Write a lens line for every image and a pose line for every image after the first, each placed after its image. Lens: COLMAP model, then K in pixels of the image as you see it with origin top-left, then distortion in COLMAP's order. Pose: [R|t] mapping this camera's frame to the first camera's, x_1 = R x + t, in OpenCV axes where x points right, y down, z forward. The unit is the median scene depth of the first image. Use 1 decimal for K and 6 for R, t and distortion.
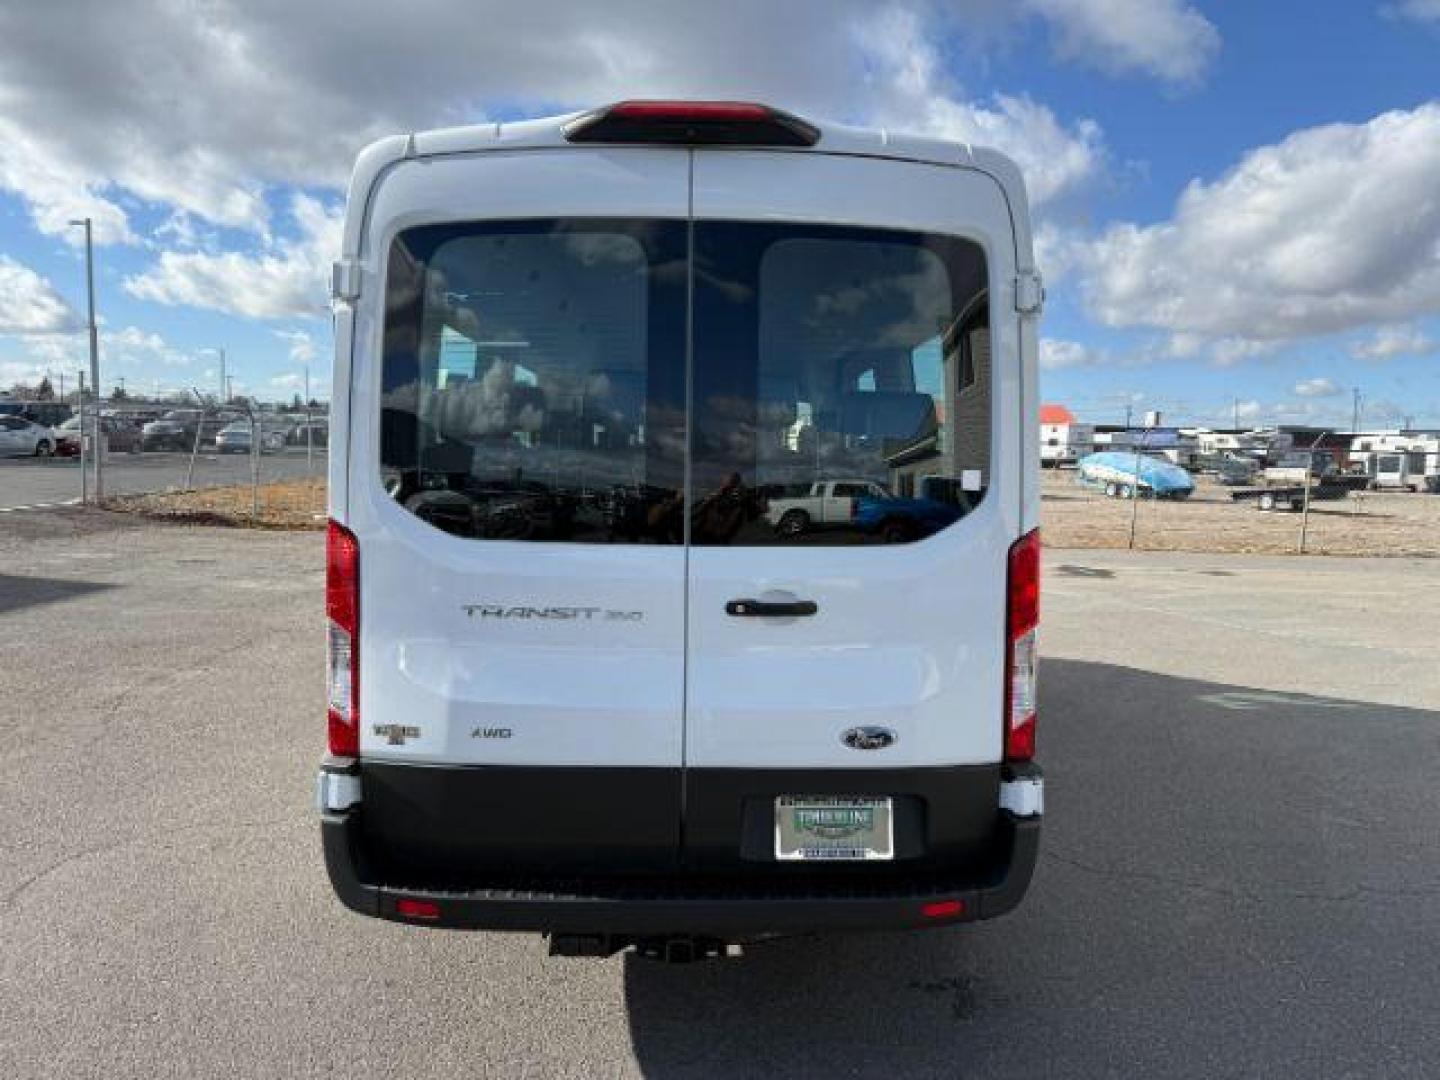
lens RADIAL K [[1113.8, 0, 720.3], [0, 1113.8, 526.2], [0, 0, 1]] dist [-0.003585, -0.018092]
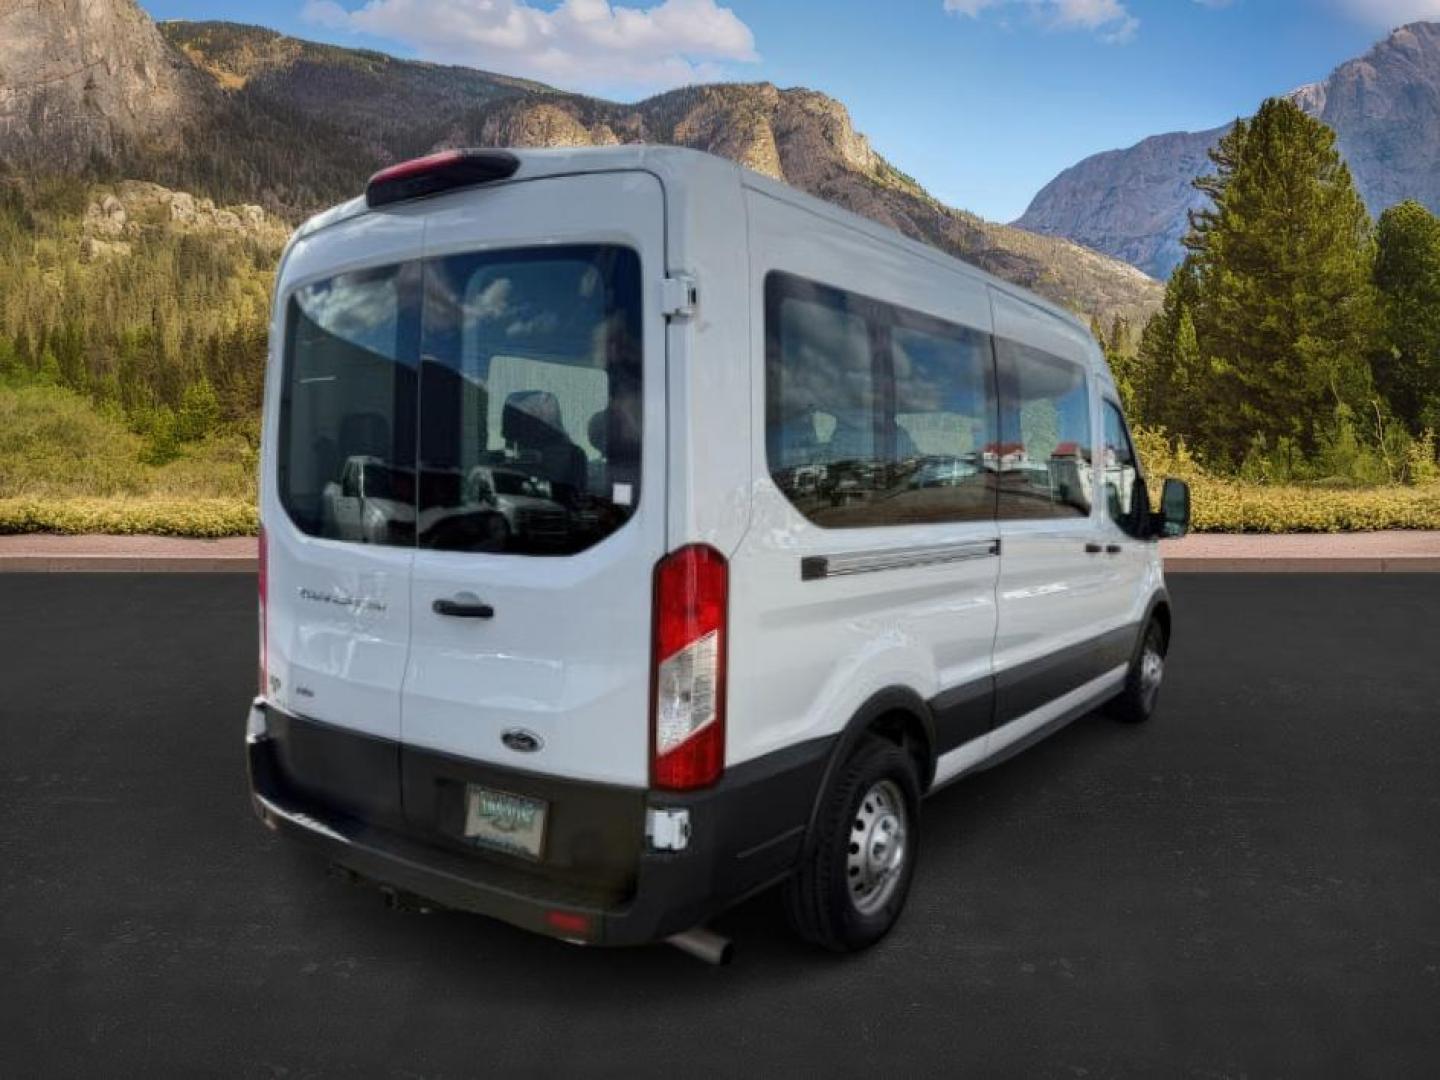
lens RADIAL K [[1113.8, 0, 717.4], [0, 1113.8, 553.6], [0, 0, 1]] dist [-0.003585, -0.018092]
pose [[0.800590, 0.044395, -0.597566, 0.350487], [-0.037732, 0.999008, 0.023668, -0.006172], [0.598023, 0.003599, 0.801471, 0.107467]]
